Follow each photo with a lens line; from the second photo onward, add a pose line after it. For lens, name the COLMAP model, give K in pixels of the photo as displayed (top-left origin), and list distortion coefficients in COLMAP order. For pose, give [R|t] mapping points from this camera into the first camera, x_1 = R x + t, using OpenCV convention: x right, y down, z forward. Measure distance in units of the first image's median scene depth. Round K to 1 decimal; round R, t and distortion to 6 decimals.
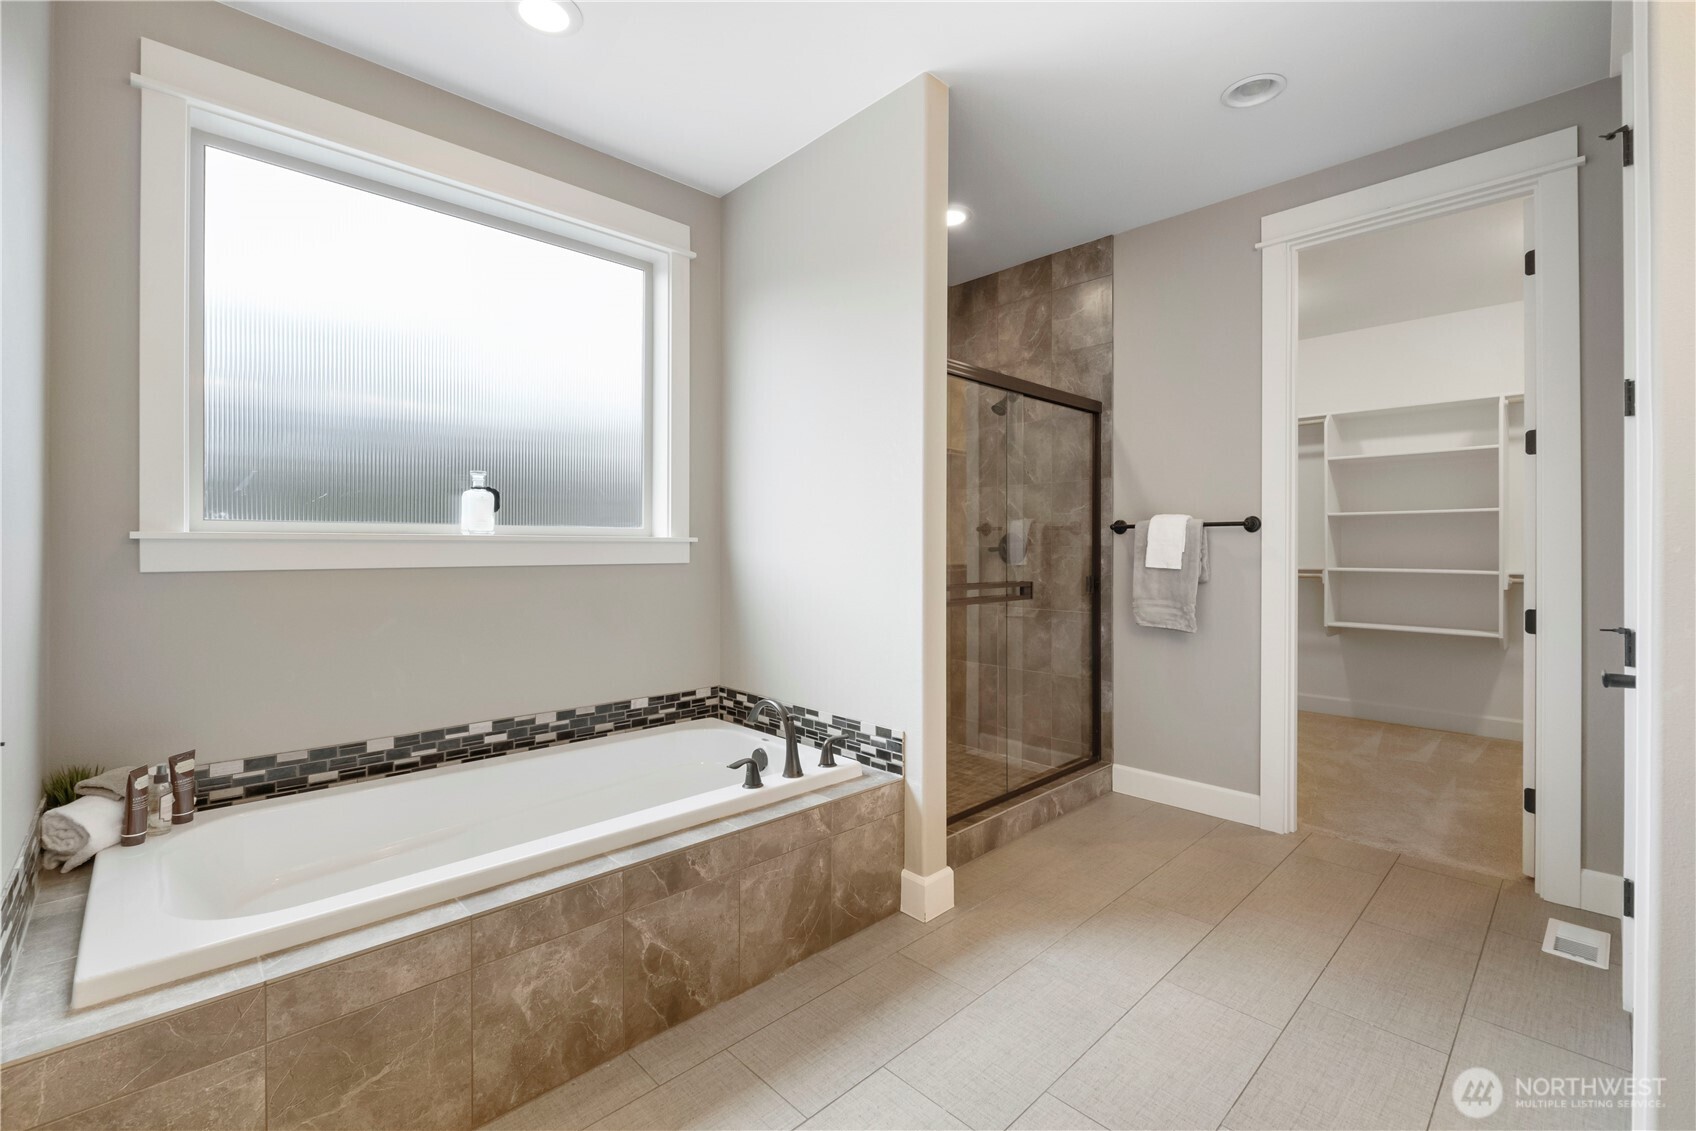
lens RADIAL K [[708.0, 0, 843.0], [0, 708.0, 551.6], [0, 0, 1]] dist [-0.027398, 0.000219]
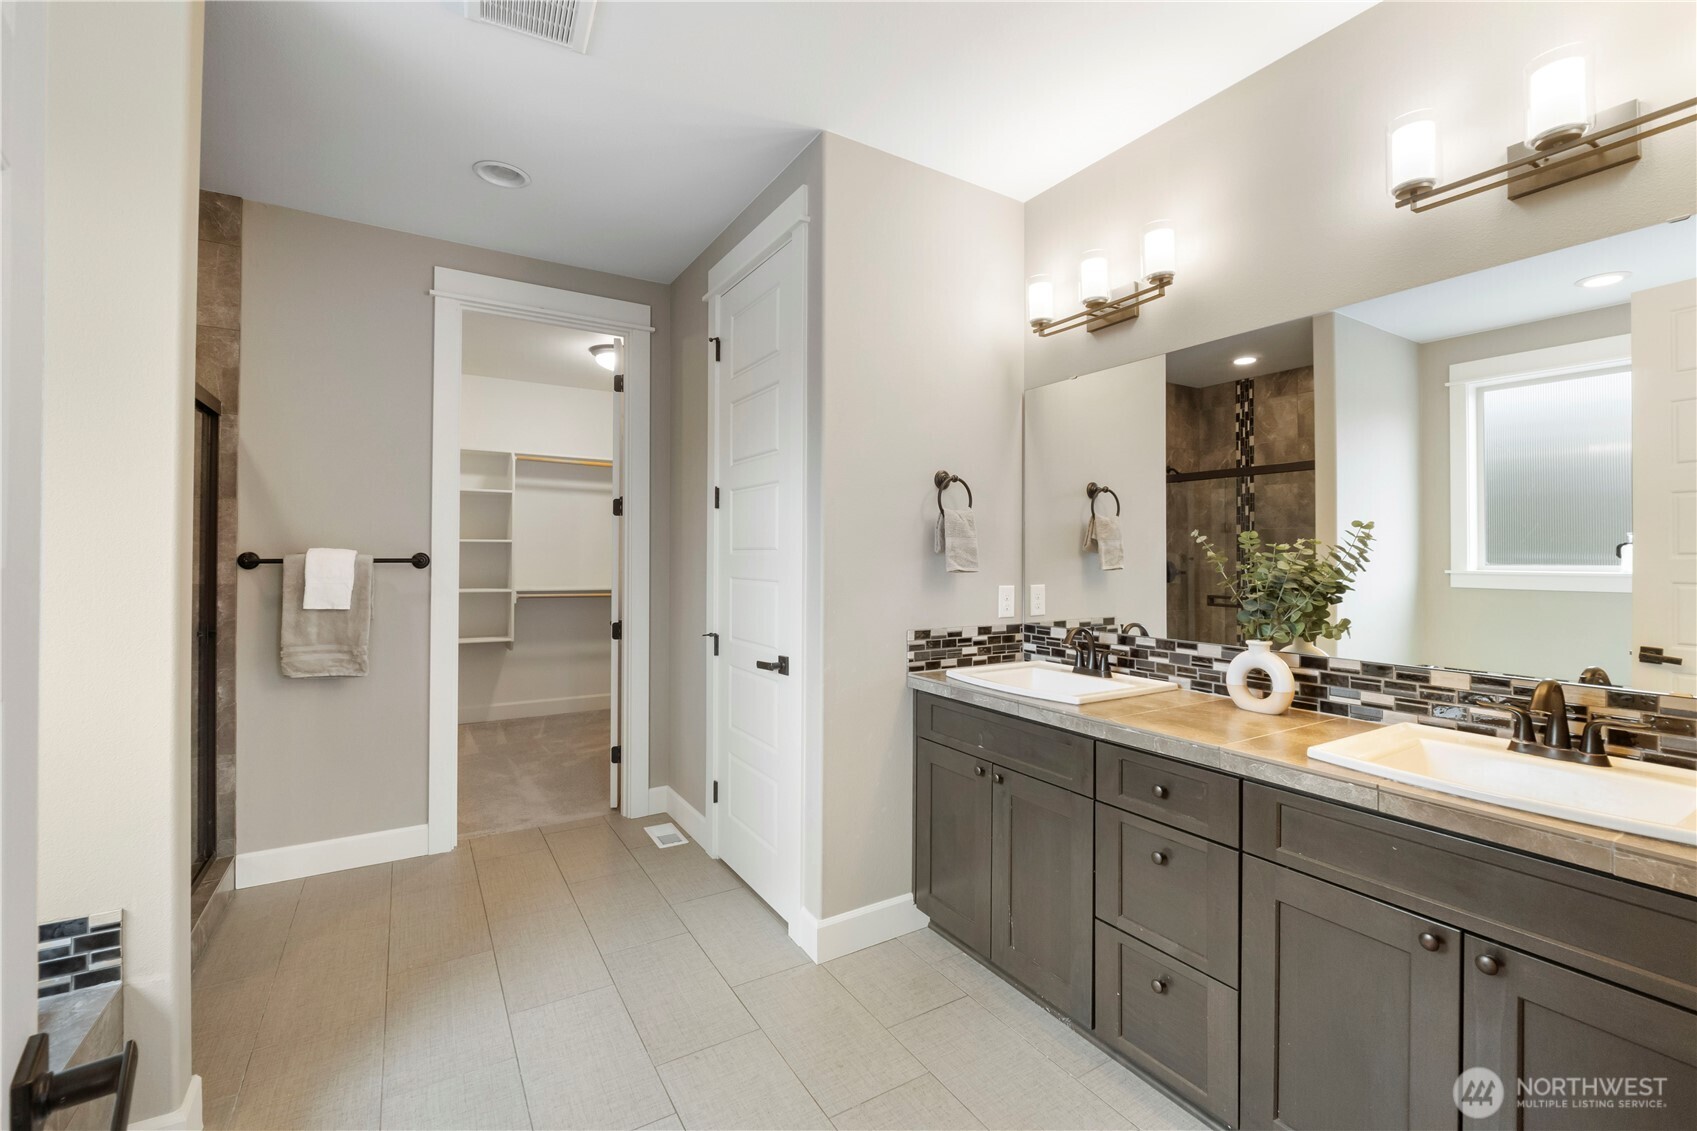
lens RADIAL K [[708.5, 0, 843.5], [0, 708.5, 551.5], [0, 0, 1]] dist [-0.027398, 0.000219]
pose [[0.197159, 0.005753, 0.980355, -0.277325], [0.001720, 0.999979, -0.006214, -0.041998], [-0.980370, 0.002911, 0.197145, 0.181683]]
